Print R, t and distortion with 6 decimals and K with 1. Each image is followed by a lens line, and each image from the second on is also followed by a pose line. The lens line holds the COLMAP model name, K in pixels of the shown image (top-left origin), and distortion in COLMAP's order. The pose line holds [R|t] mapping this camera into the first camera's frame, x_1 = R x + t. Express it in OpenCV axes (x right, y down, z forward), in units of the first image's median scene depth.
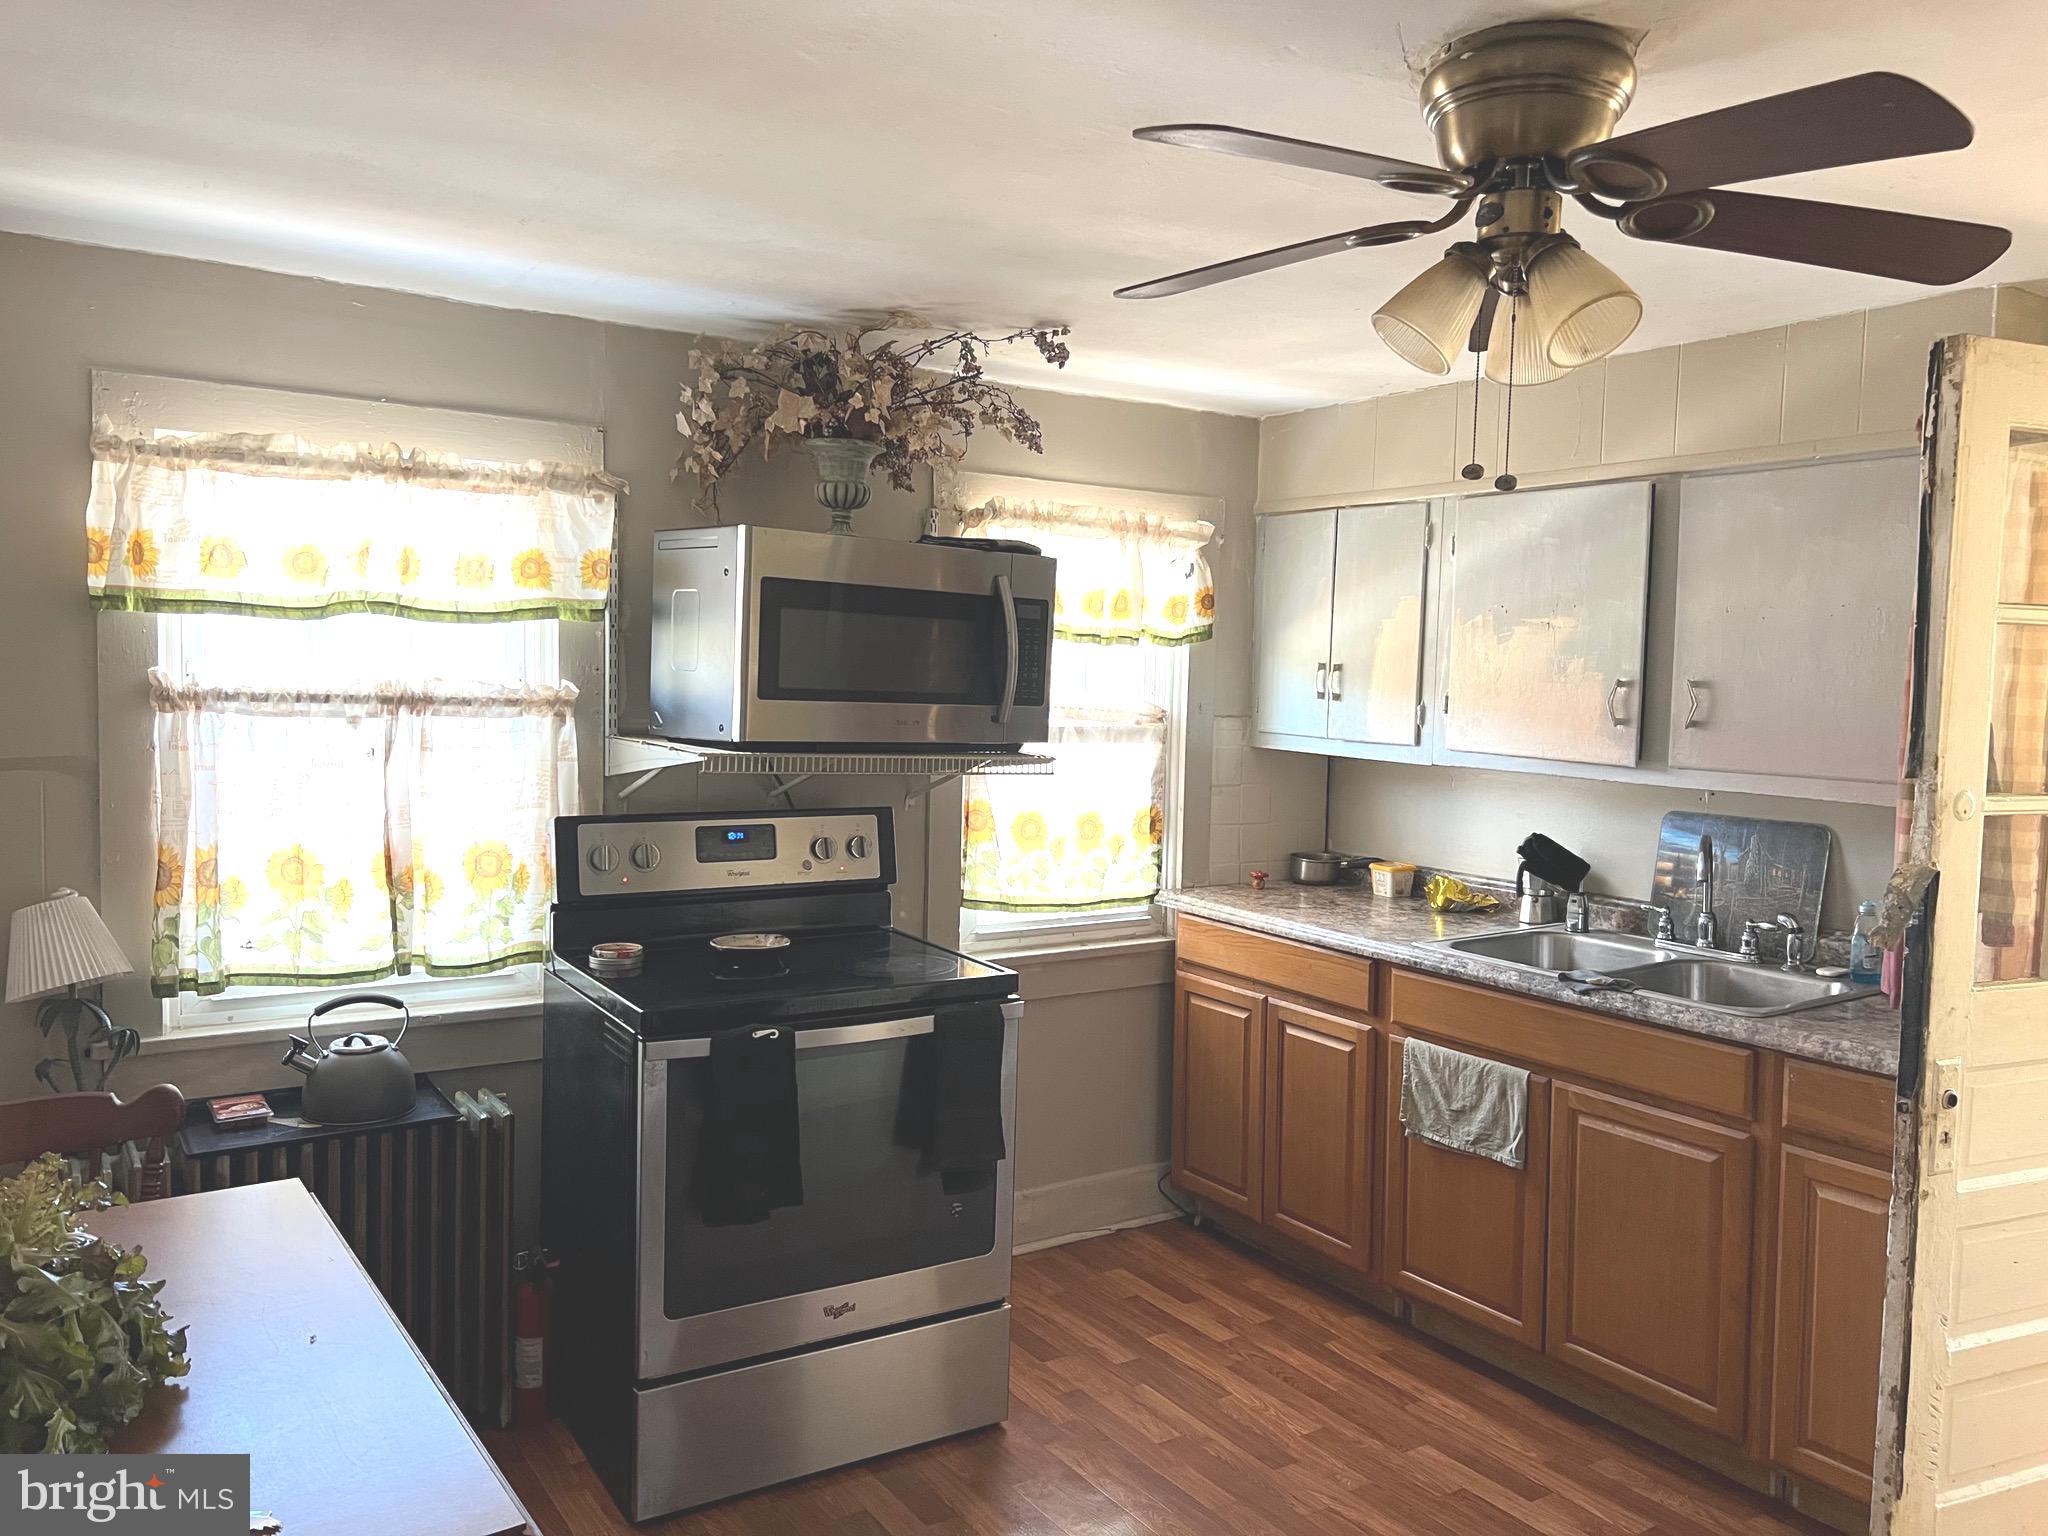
lens RADIAL K [[1528.2, 0, 1024.0], [0, 1528.2, 768.0], [0, 0, 1]] dist [0.089724, -0.146759]
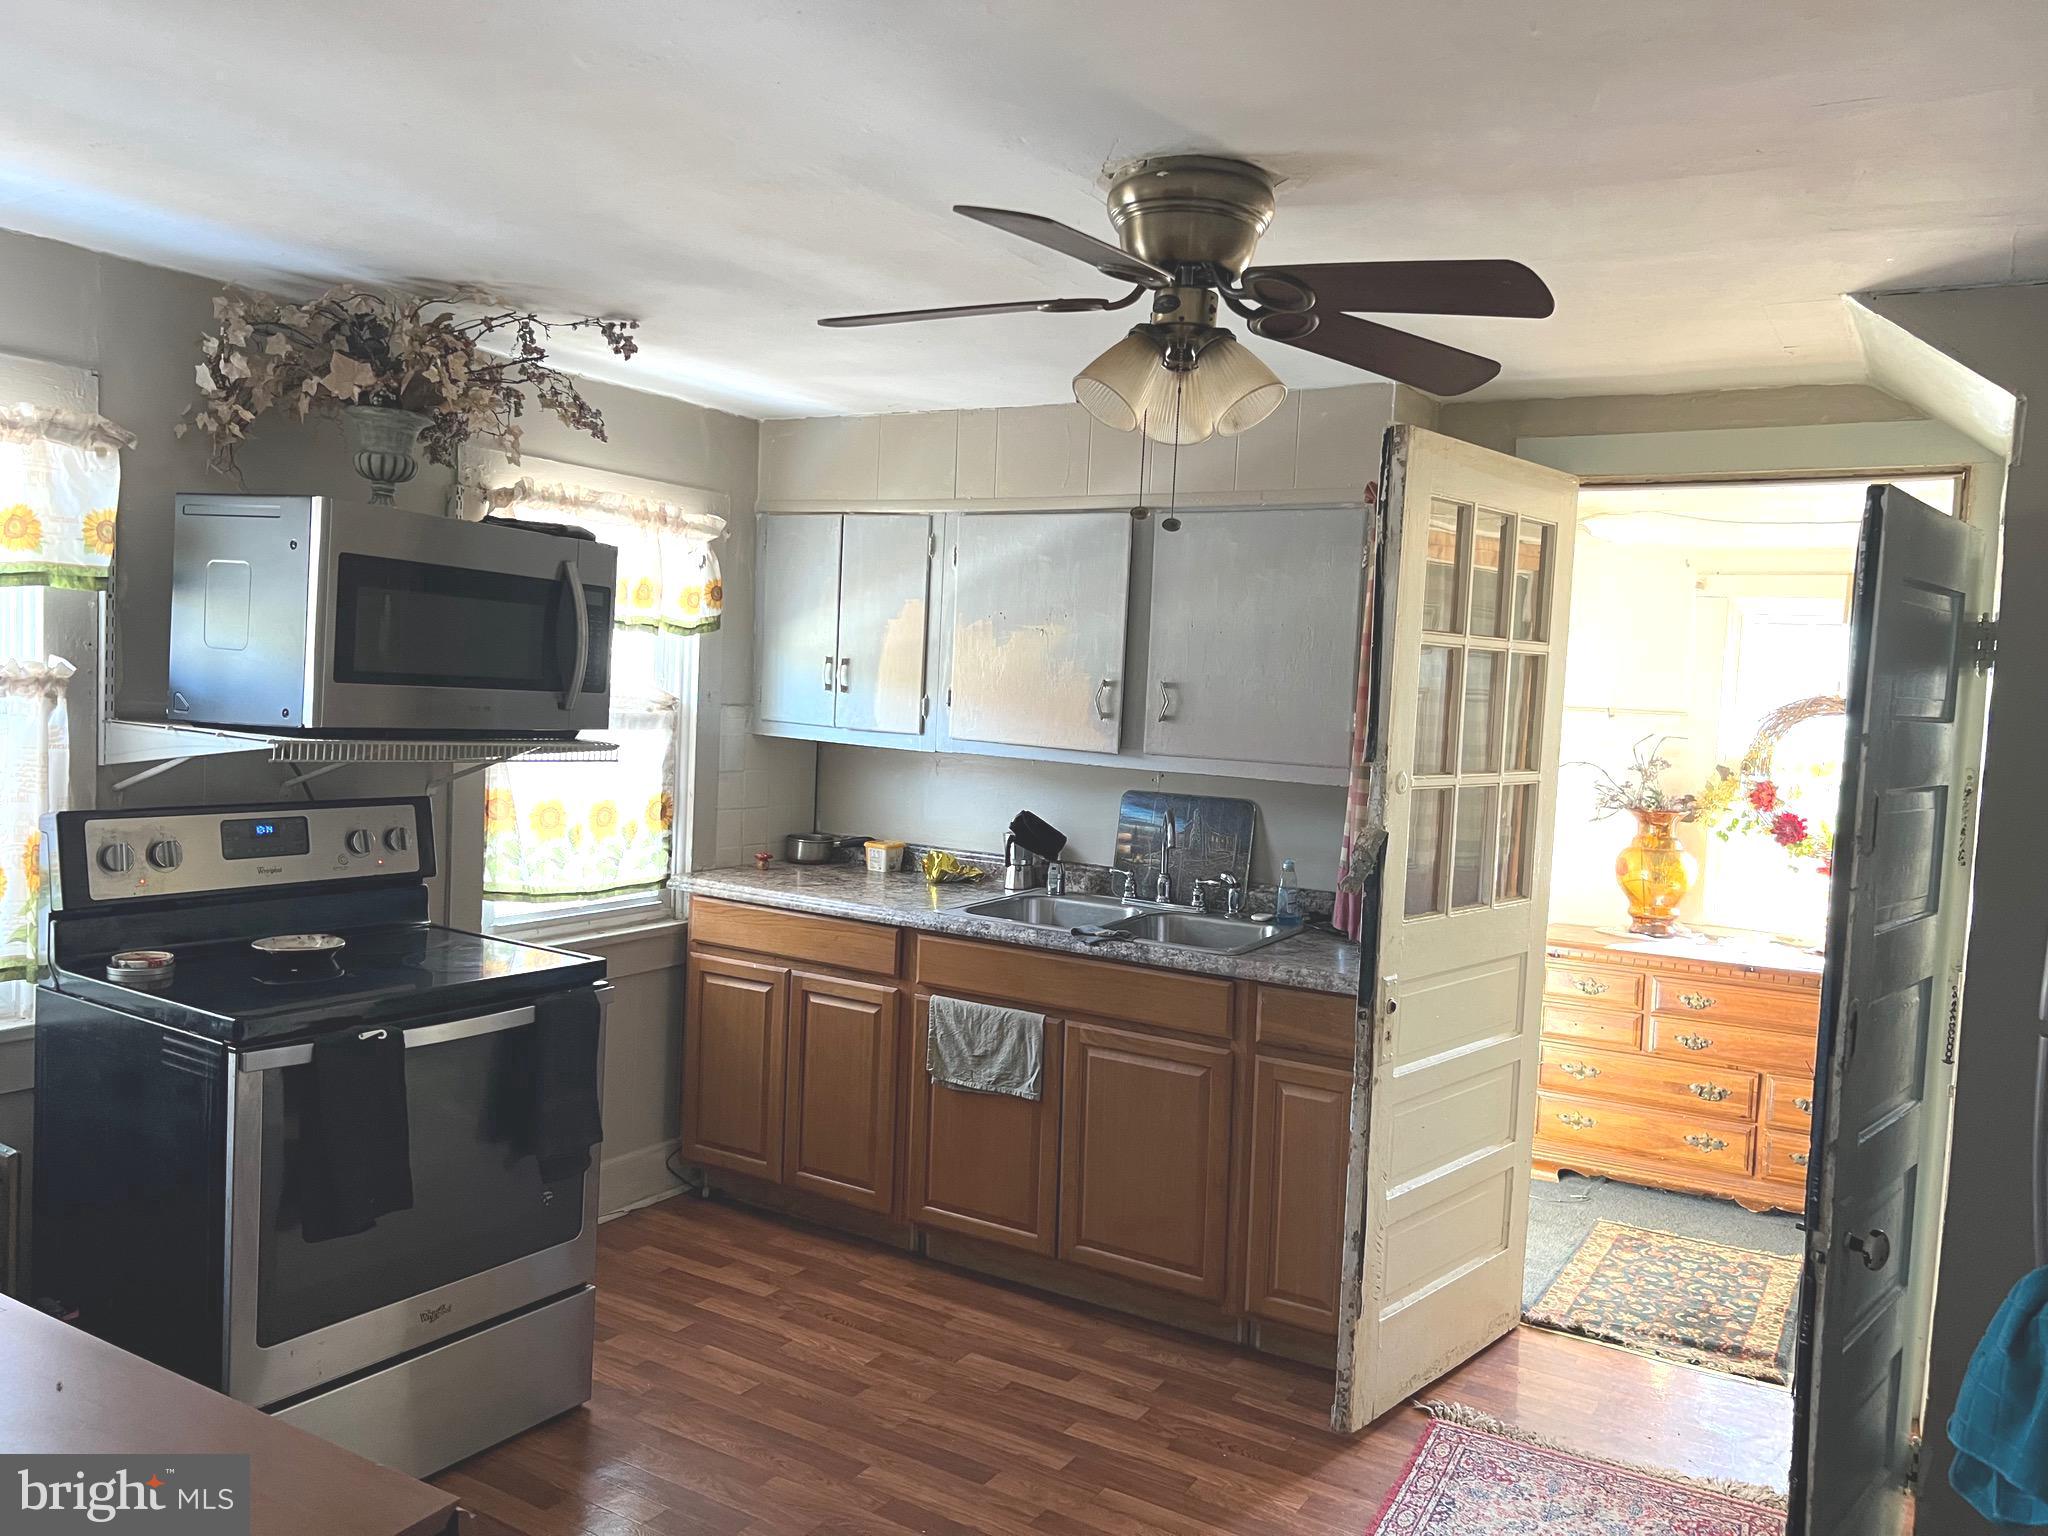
lens RADIAL K [[1528.2, 0, 1024.0], [0, 1528.2, 768.0], [0, 0, 1]] dist [0.089724, -0.146759]
pose [[0.903594, -0.005532, 0.428354, -0.176179], [0.001453, 0.999950, 0.009849, -0.001168], [-0.428387, -0.008277, 0.903557, -0.033062]]
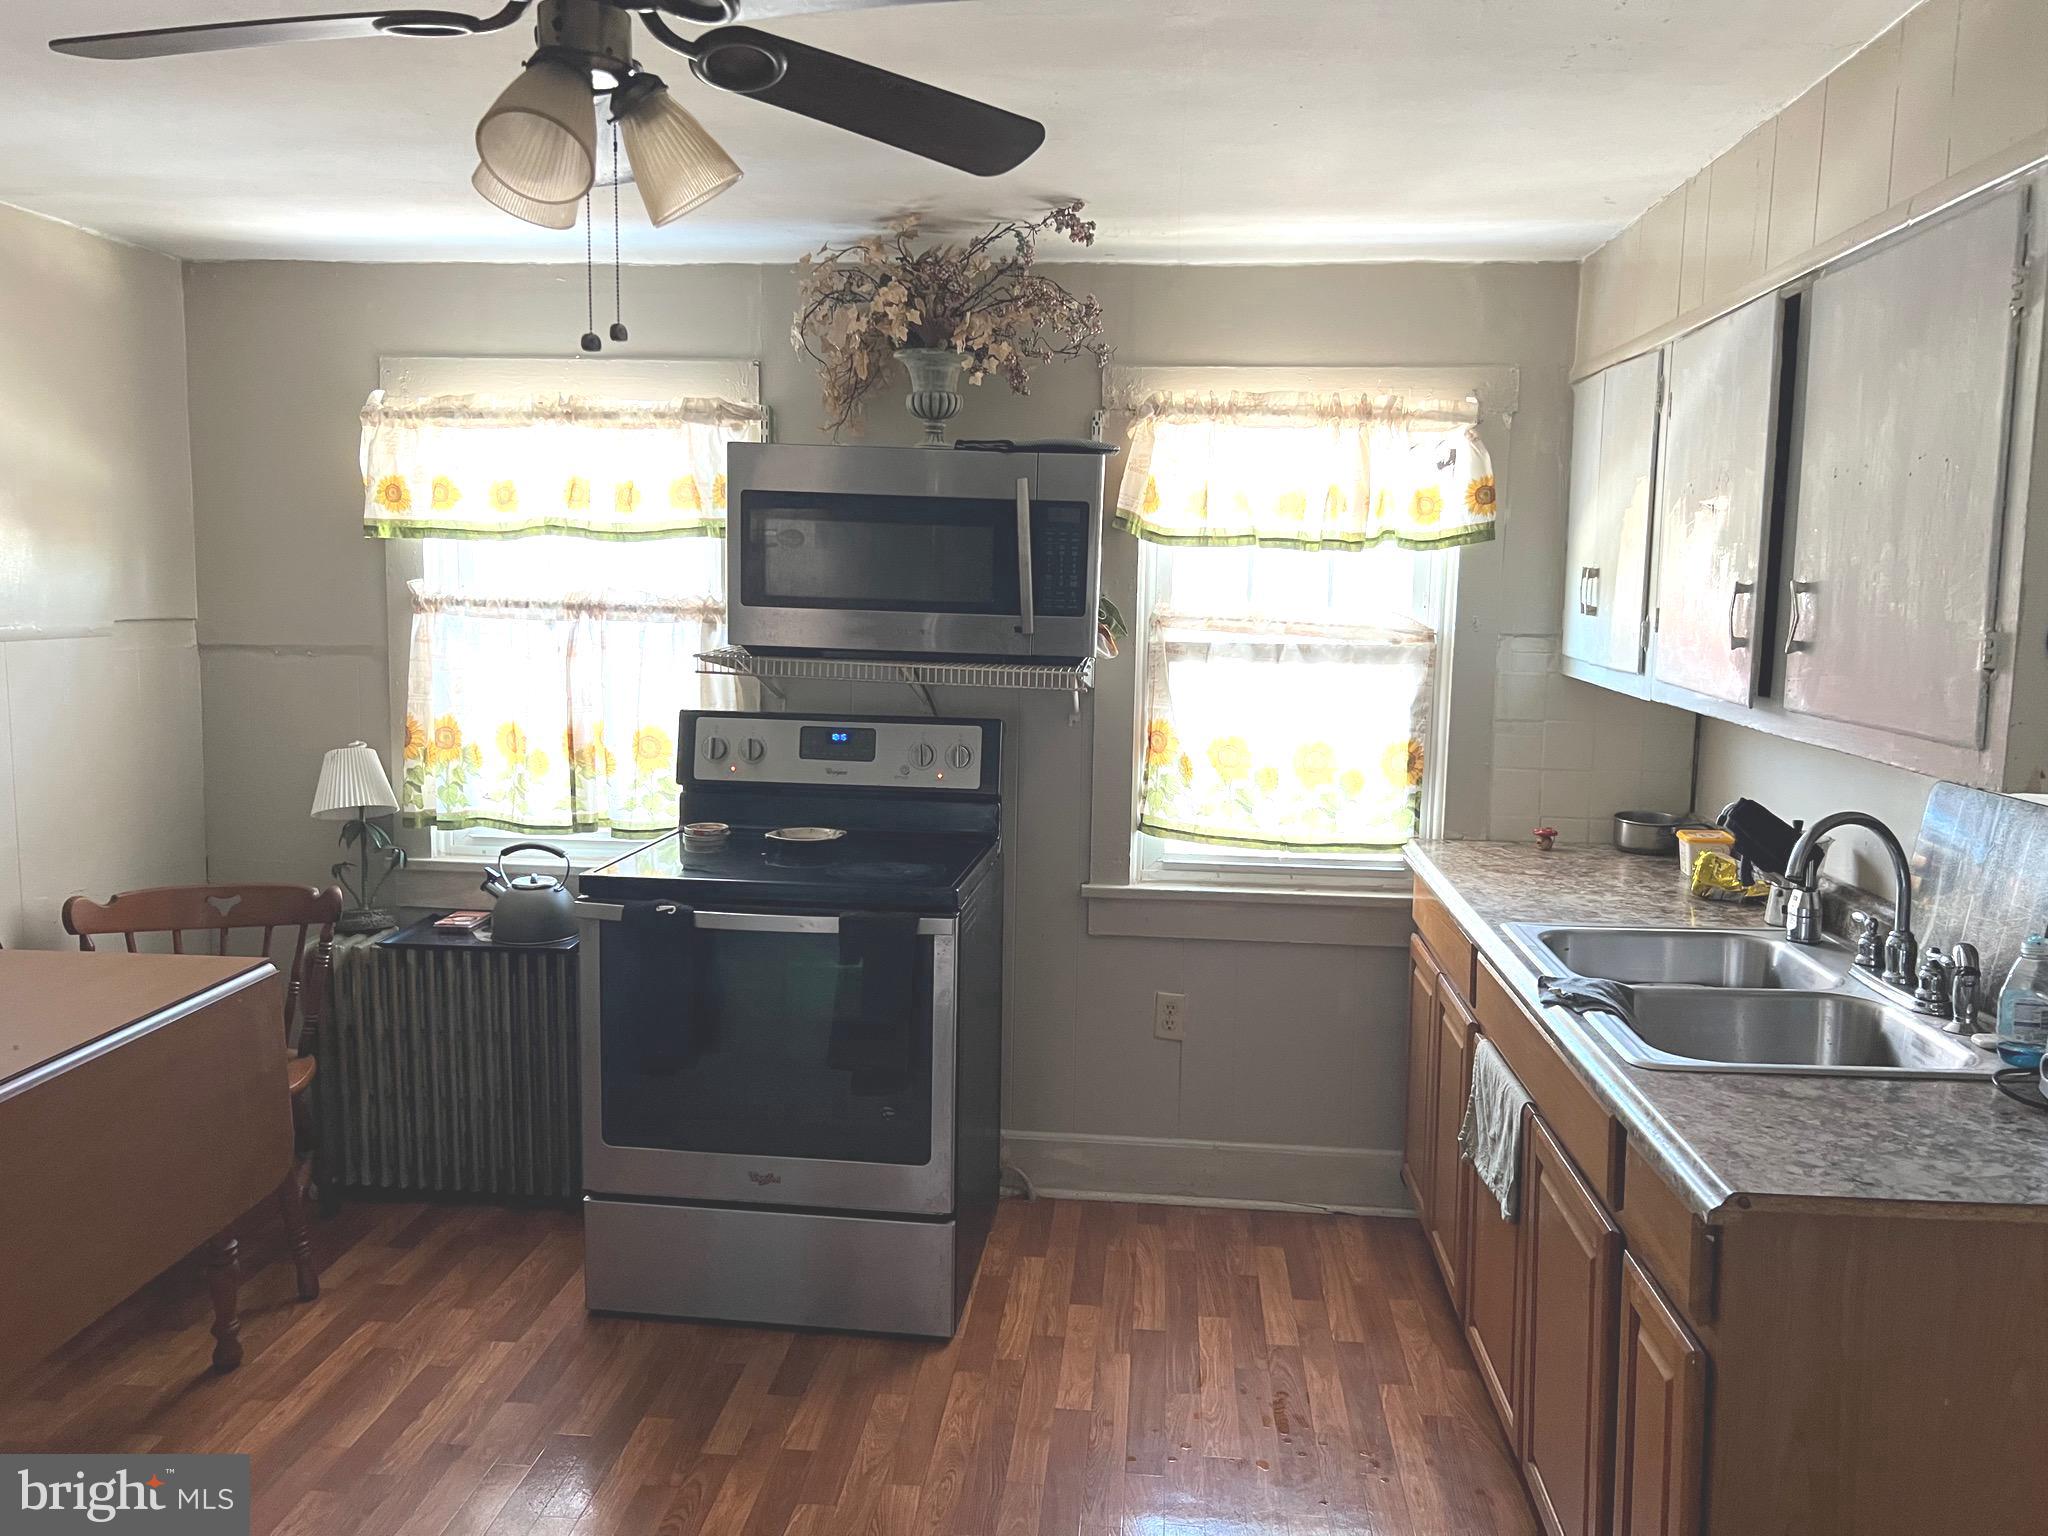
lens RADIAL K [[1525.2, 0, 1013.2], [0, 1525.2, 775.8], [0, 0, 1]] dist [0.050197, -0.062045]
pose [[0.777018, 0.069503, -0.625629, 0.576823], [-0.038853, 0.997286, 0.062536, 0.000030], [0.628278, -0.024284, 0.777610, 0.253678]]
